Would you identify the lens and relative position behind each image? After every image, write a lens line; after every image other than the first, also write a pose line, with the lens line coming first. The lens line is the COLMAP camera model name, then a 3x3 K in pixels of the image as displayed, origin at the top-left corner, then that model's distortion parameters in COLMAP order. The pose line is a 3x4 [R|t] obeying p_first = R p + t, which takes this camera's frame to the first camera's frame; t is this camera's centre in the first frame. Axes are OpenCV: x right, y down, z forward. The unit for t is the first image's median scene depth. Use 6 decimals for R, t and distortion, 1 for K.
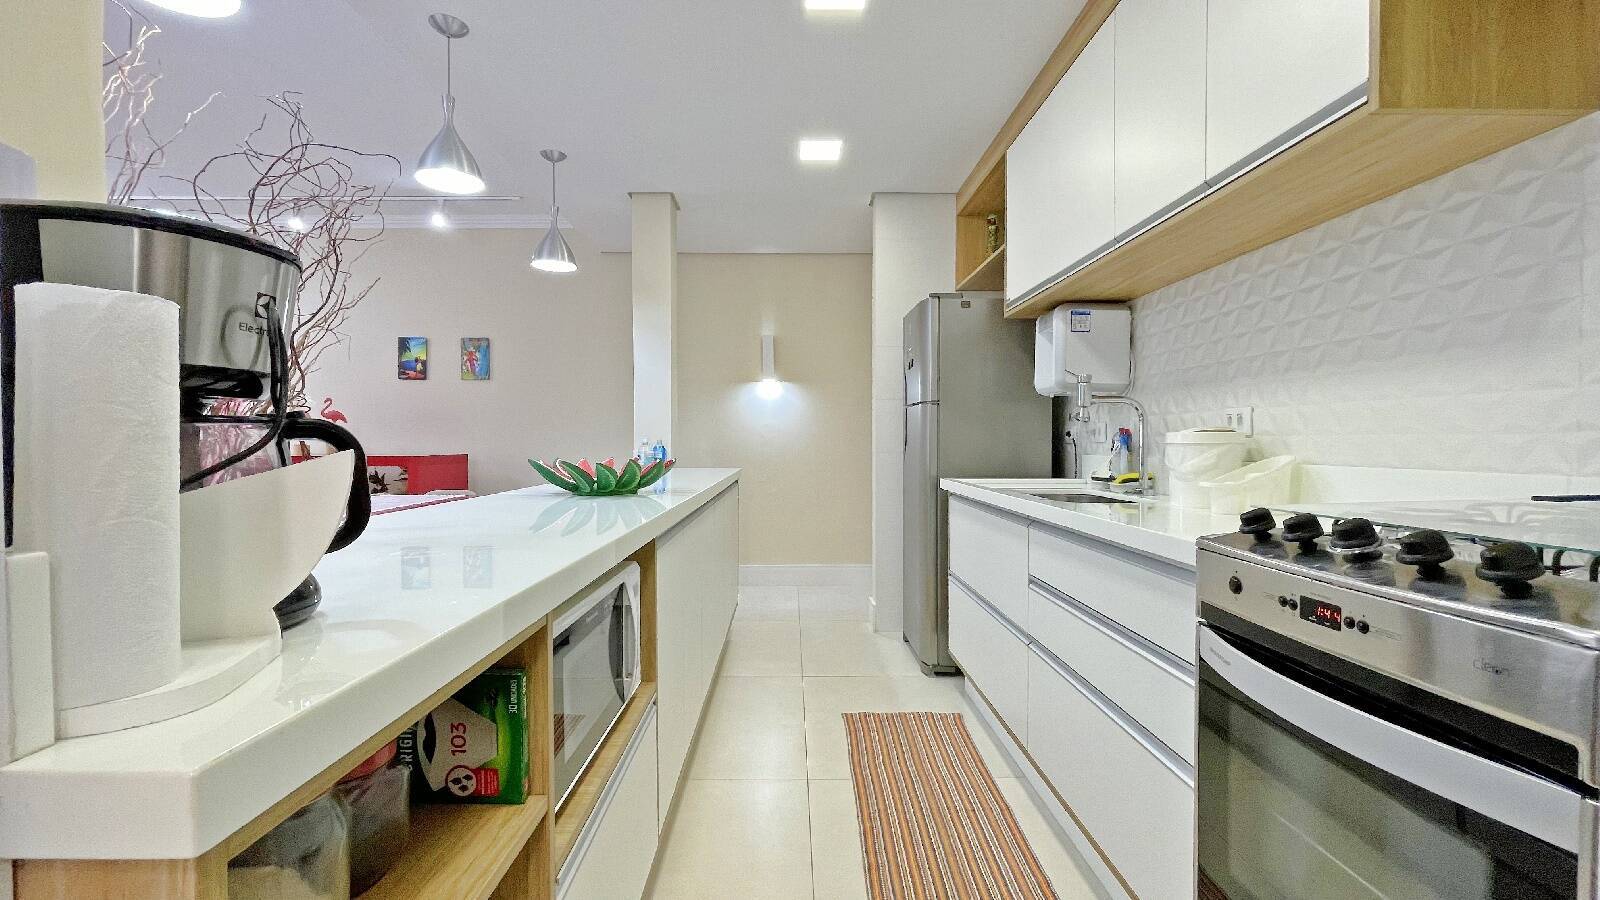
lens RADIAL K [[649.3, 0, 795.4], [0, 649.3, 451.2], [0, 0, 1]] dist [-0.000790, 0.000152]
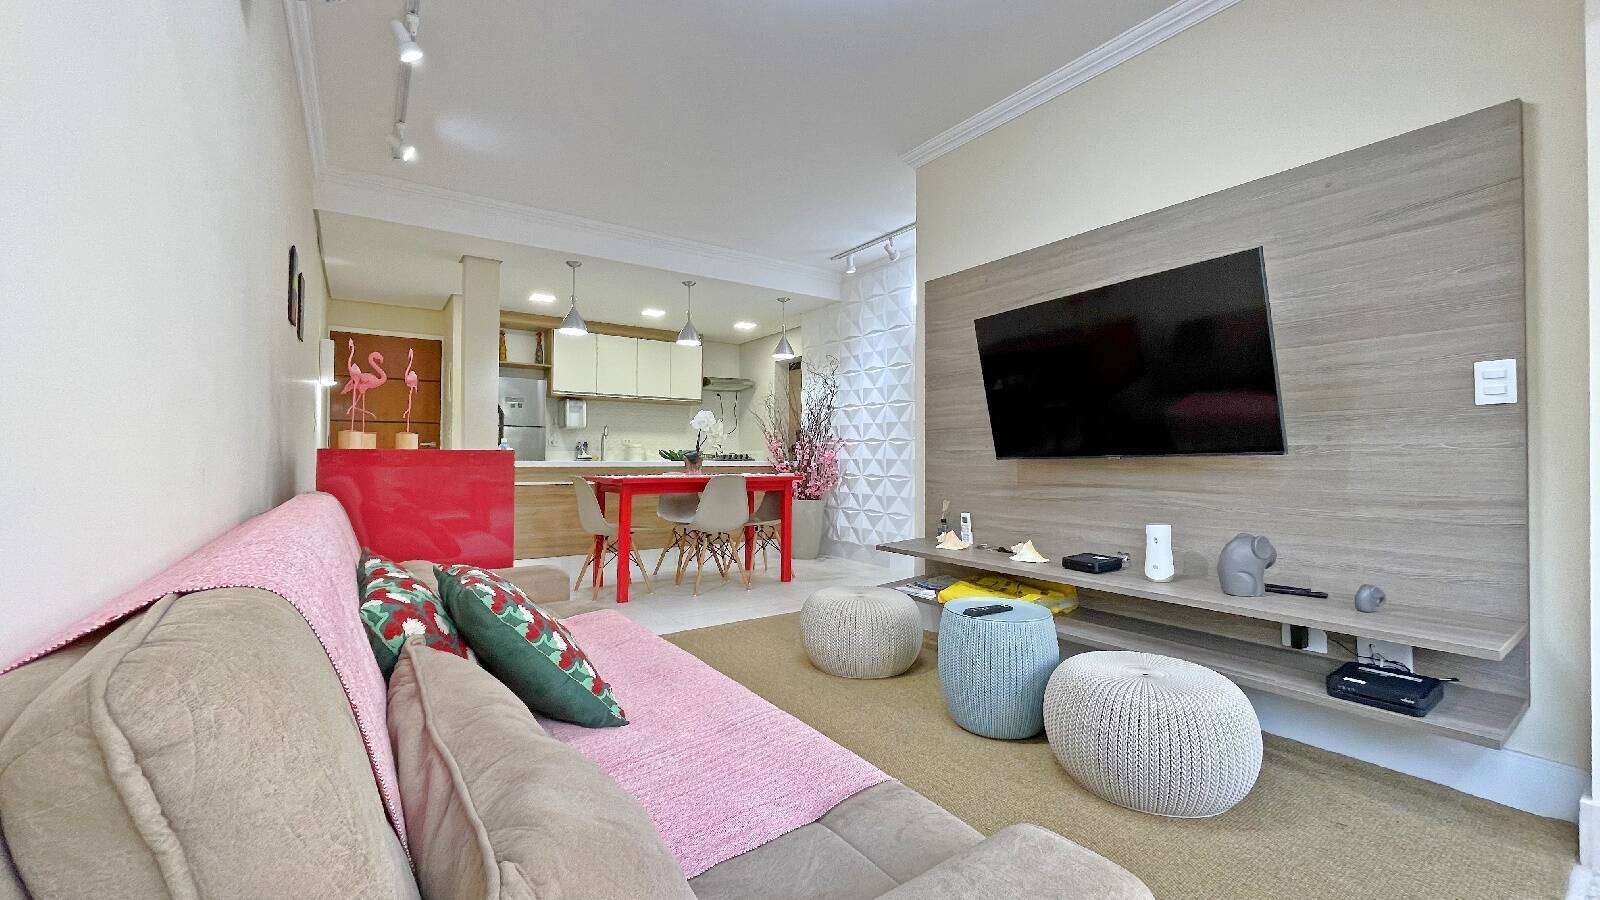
lens RADIAL K [[643.5, 0, 796.1], [0, 643.5, 449.1], [0, 0, 1]] dist [0.001445, -0.000167]
pose [[-0.555350, 0.007225, 0.831585, -1.319205], [0.008744, 0.999958, -0.002848, 0.008438], [-0.831571, 0.005690, -0.555390, 0.945875]]
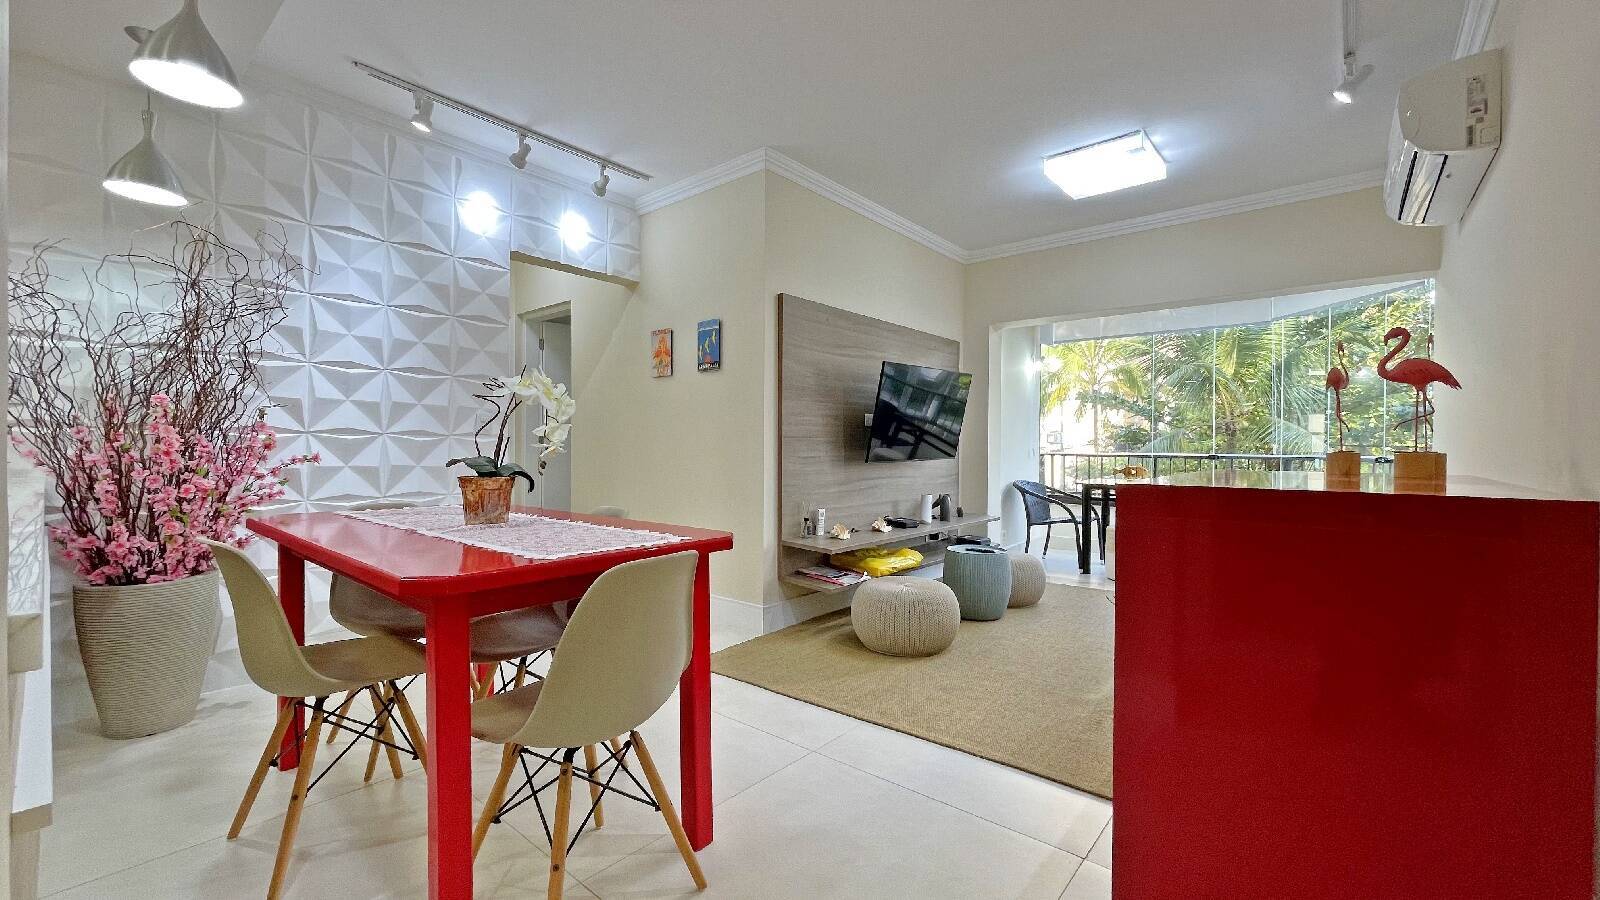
lens RADIAL K [[642.1, 0, 796.0], [0, 642.1, 449.8], [0, 0, 1]] dist [0.001640, -0.004228]
pose [[-0.655488, -0.002295, -0.755202, -0.198372], [-0.018706, 0.999738, 0.013198, -0.009193], [0.754973, 0.022778, -0.655360, 0.923910]]
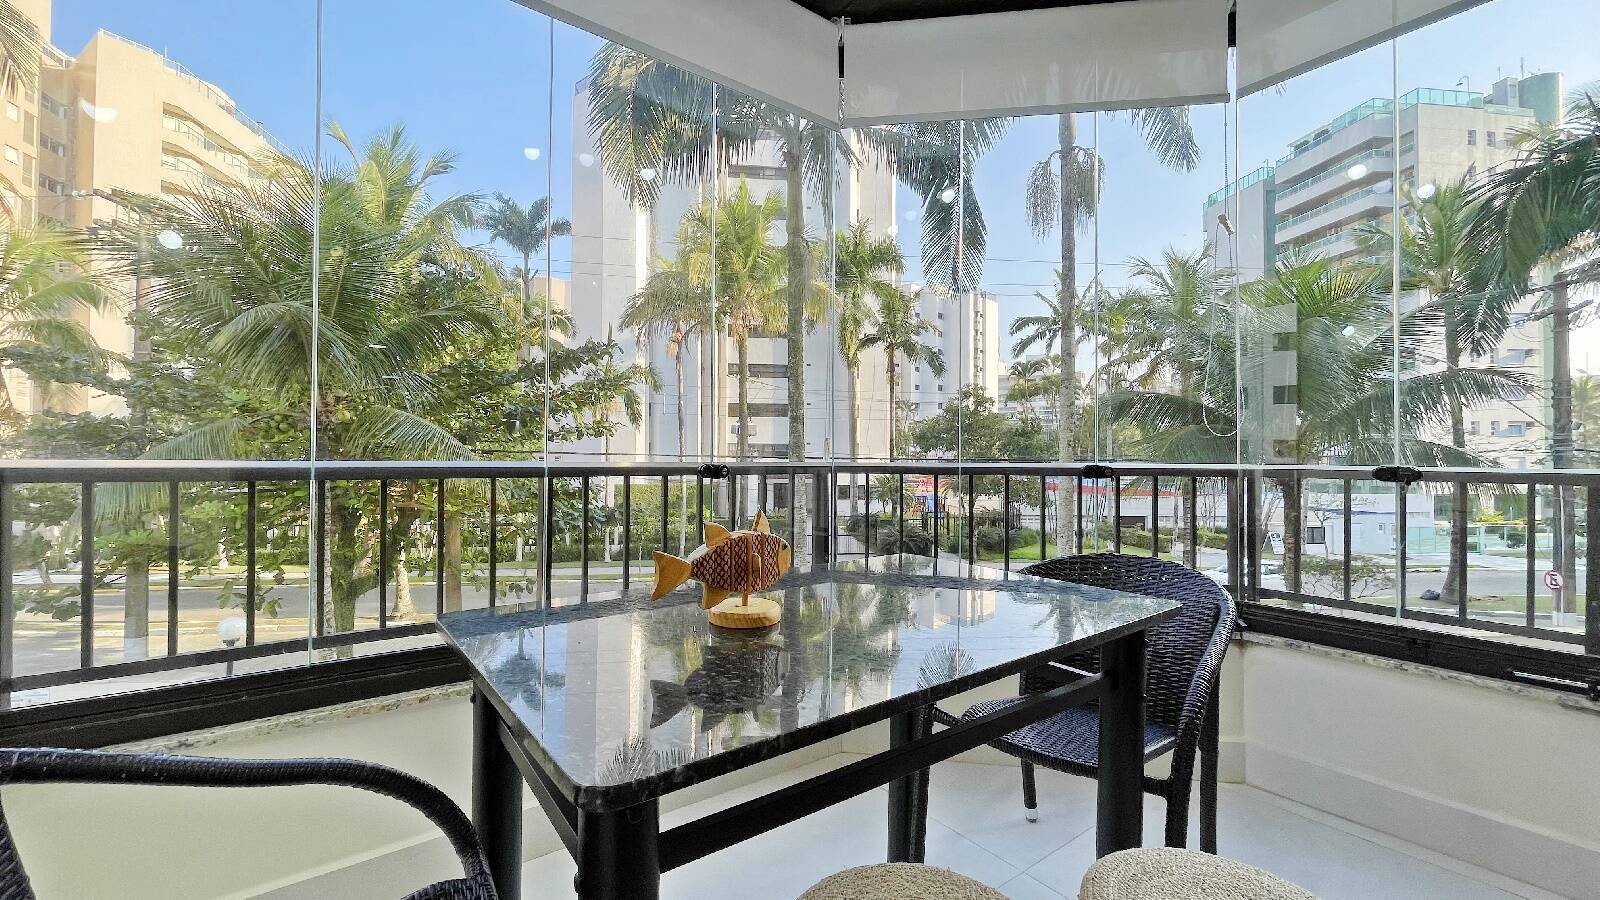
lens RADIAL K [[642.1, 0, 796.0], [0, 642.1, 449.8], [0, 0, 1]] dist [0.001640, -0.004228]
pose [[0.598637, -0.008568, -0.800975, -1.339972], [-0.013574, 0.999691, -0.020839, -0.000115], [0.800906, 0.023347, 0.598335, 0.496906]]
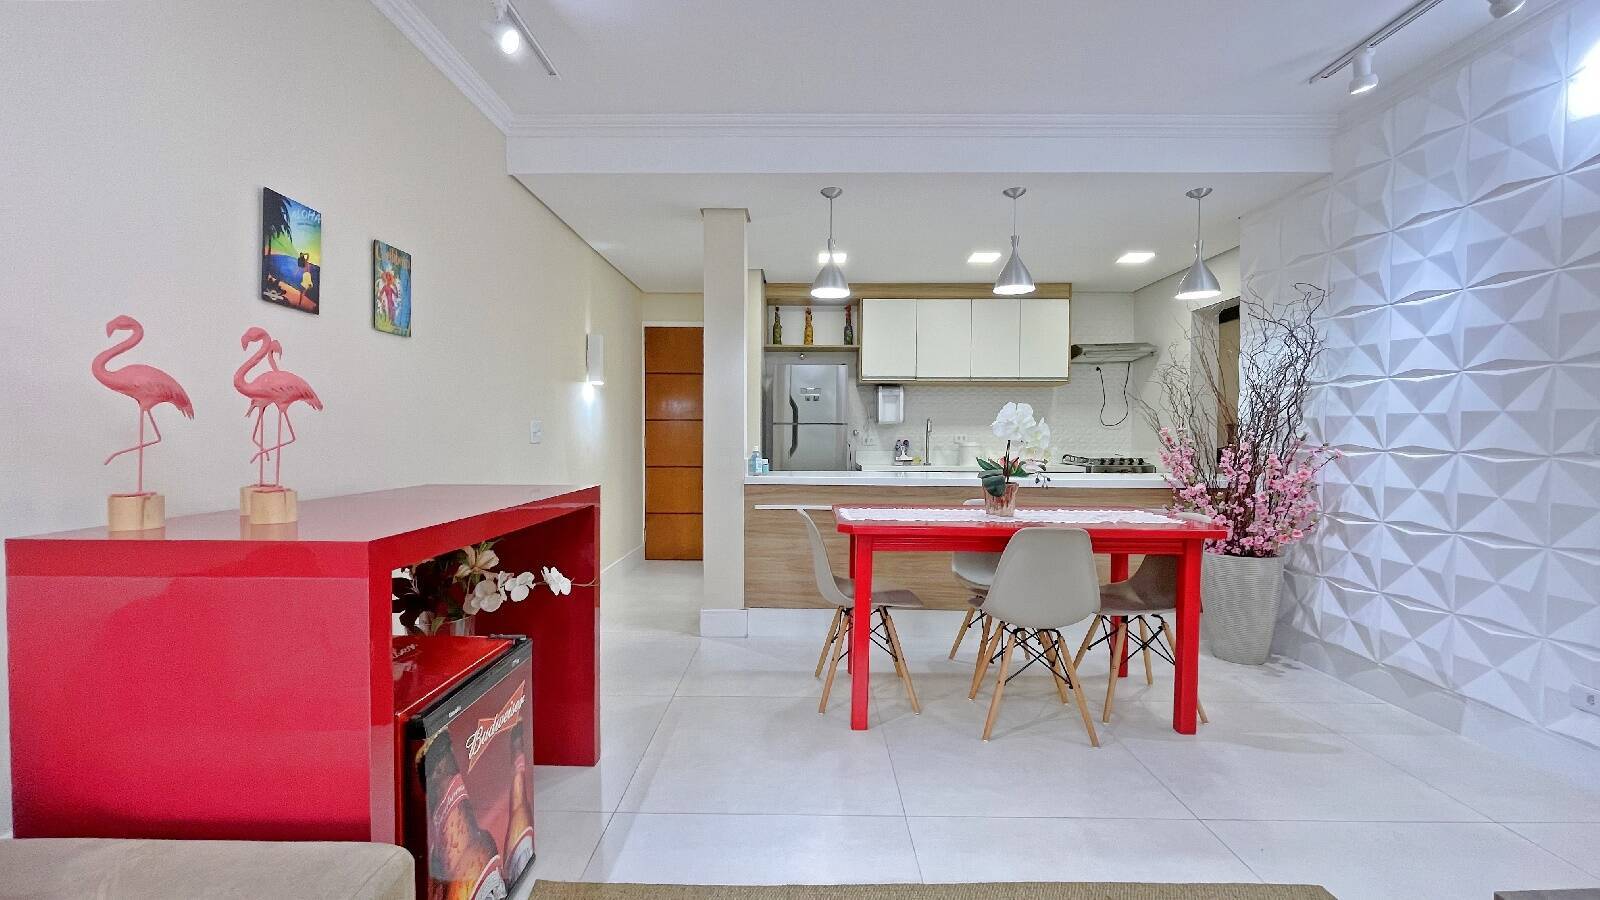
lens RADIAL K [[645.4, 0, 794.6], [0, 645.4, 451.3], [0, 0, 1]] dist [0.000395, -0.000106]
pose [[0.023257, -0.026457, 0.999379, -0.975565], [0.011158, 0.999594, 0.026203, -0.030692], [-0.999667, 0.010542, 0.023543, 0.688930]]
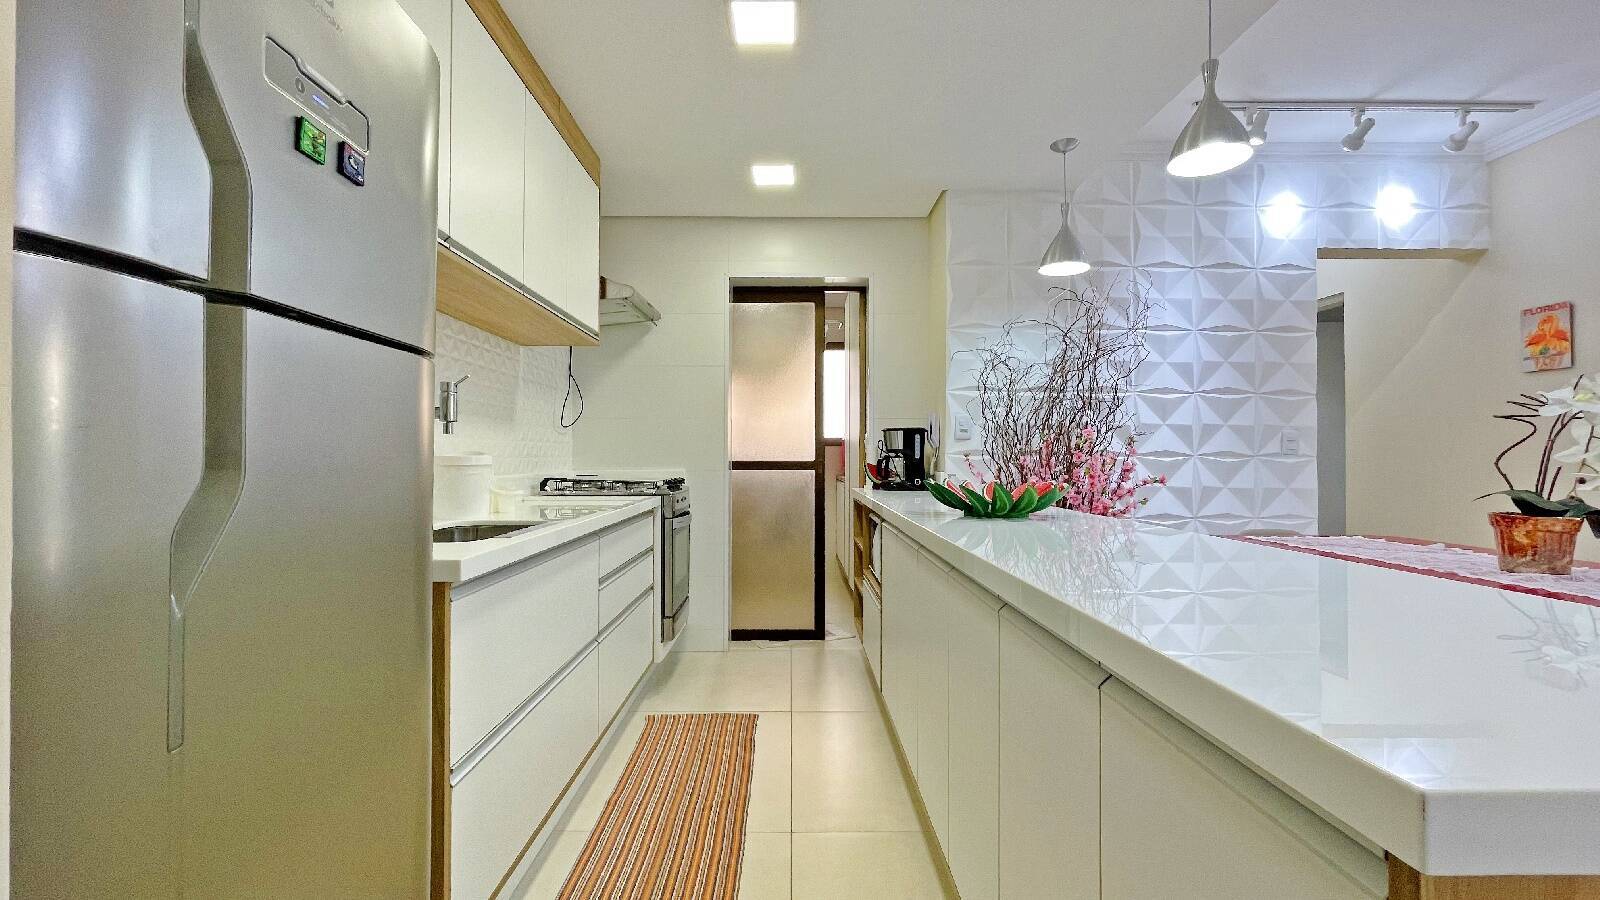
lens RADIAL K [[643.5, 0, 796.1], [0, 643.5, 449.1], [0, 0, 1]] dist [0.001445, -0.000167]
pose [[-0.999999, -0.001123, -0.000378, 0.005068], [-0.001125, 0.999988, 0.004778, -0.018822], [0.000373, 0.004779, -0.999989, 0.844746]]
